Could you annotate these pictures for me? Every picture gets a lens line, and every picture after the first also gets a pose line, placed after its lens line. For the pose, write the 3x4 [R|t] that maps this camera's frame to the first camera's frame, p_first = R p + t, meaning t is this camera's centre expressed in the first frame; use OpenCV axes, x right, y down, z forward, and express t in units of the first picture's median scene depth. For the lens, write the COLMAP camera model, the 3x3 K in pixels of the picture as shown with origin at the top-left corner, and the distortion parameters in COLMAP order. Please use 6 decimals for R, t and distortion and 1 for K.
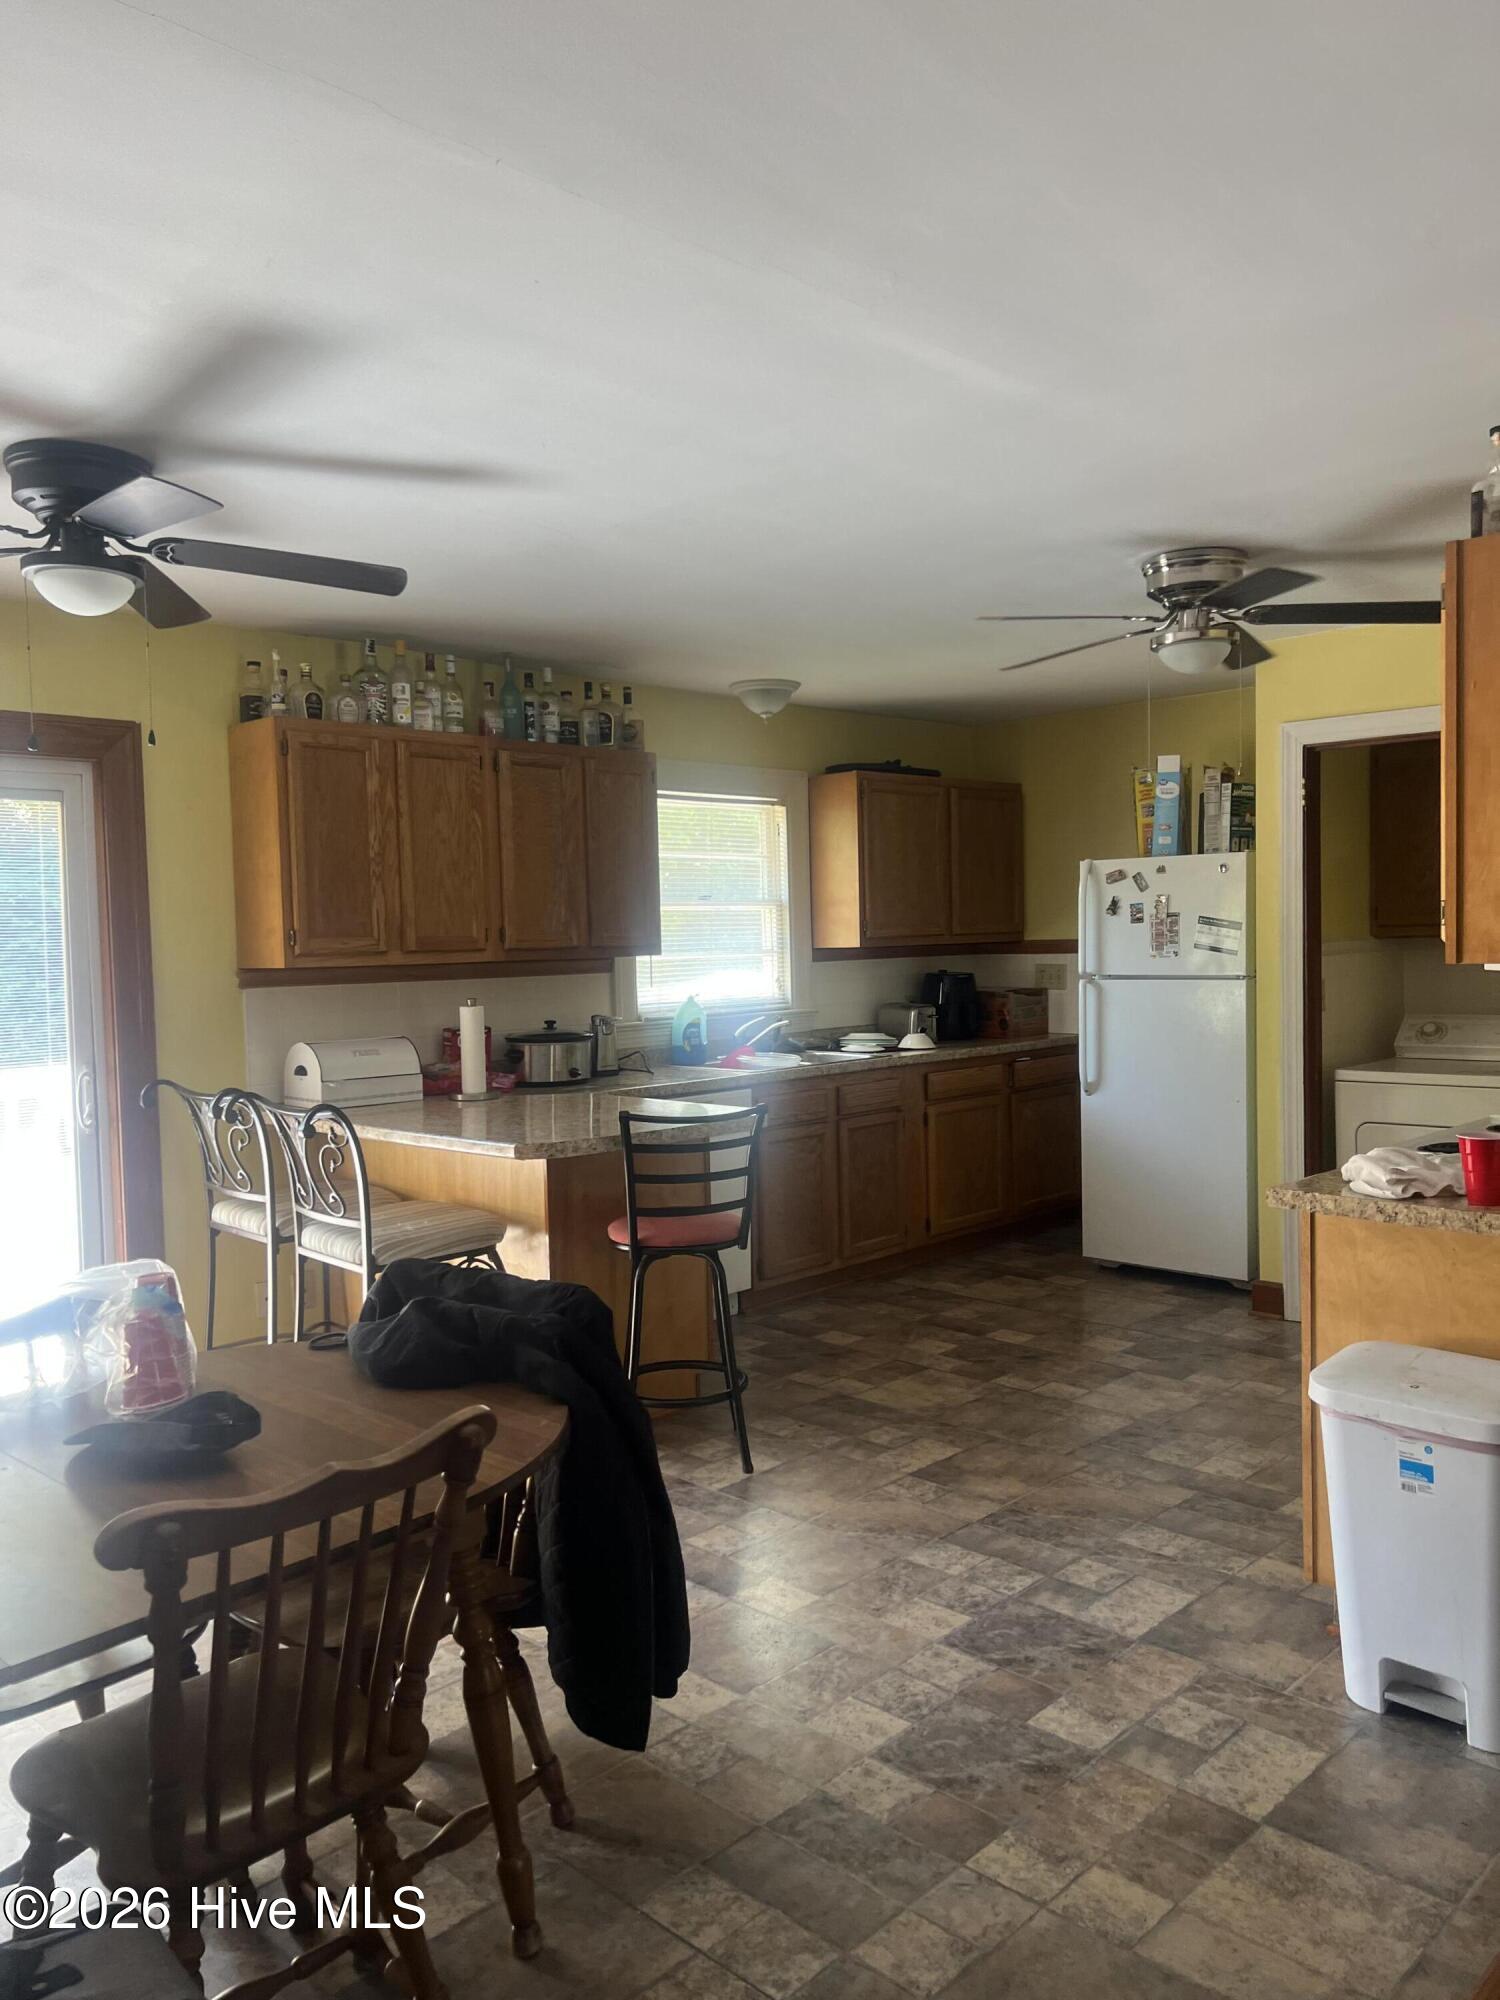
lens RADIAL K [[1498.7, 0, 763.8], [0, 1498.7, 1004.6], [0, 0, 1]] dist [0.058297, -0.062302]
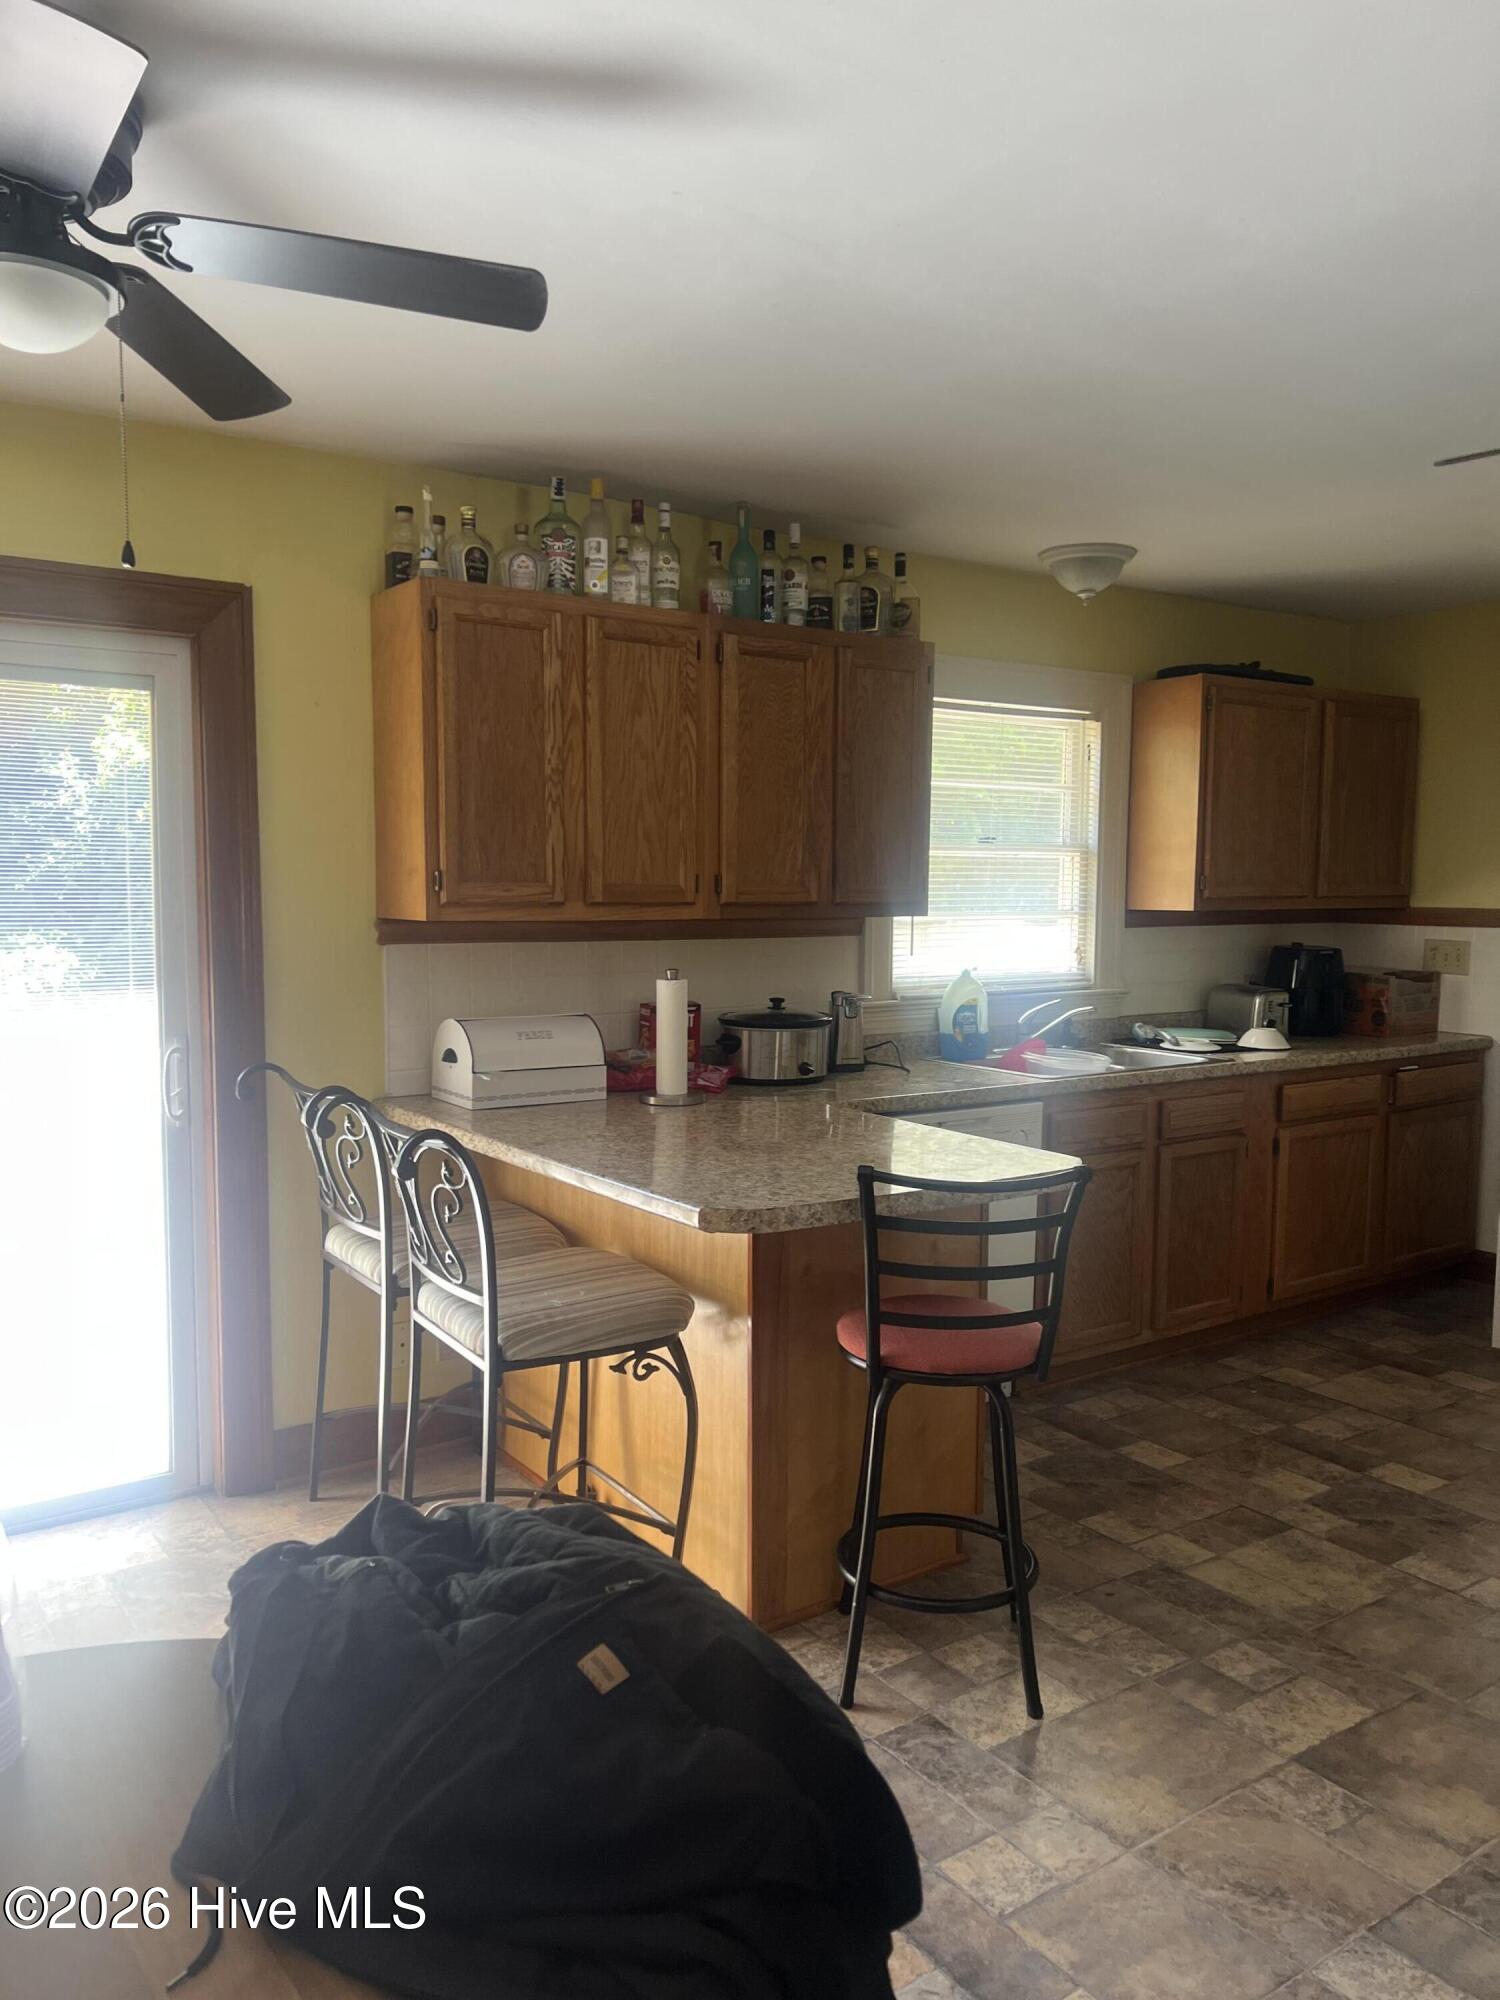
lens RADIAL K [[1498.7, 0, 733.8], [0, 1498.7, 1017.7], [0, 0, 1]] dist [0.058297, -0.062302]
pose [[0.981649, 0.048390, -0.184456, -0.032172], [-0.039531, 0.997895, 0.051409, -0.023549], [0.186555, -0.043174, 0.981495, 0.337674]]
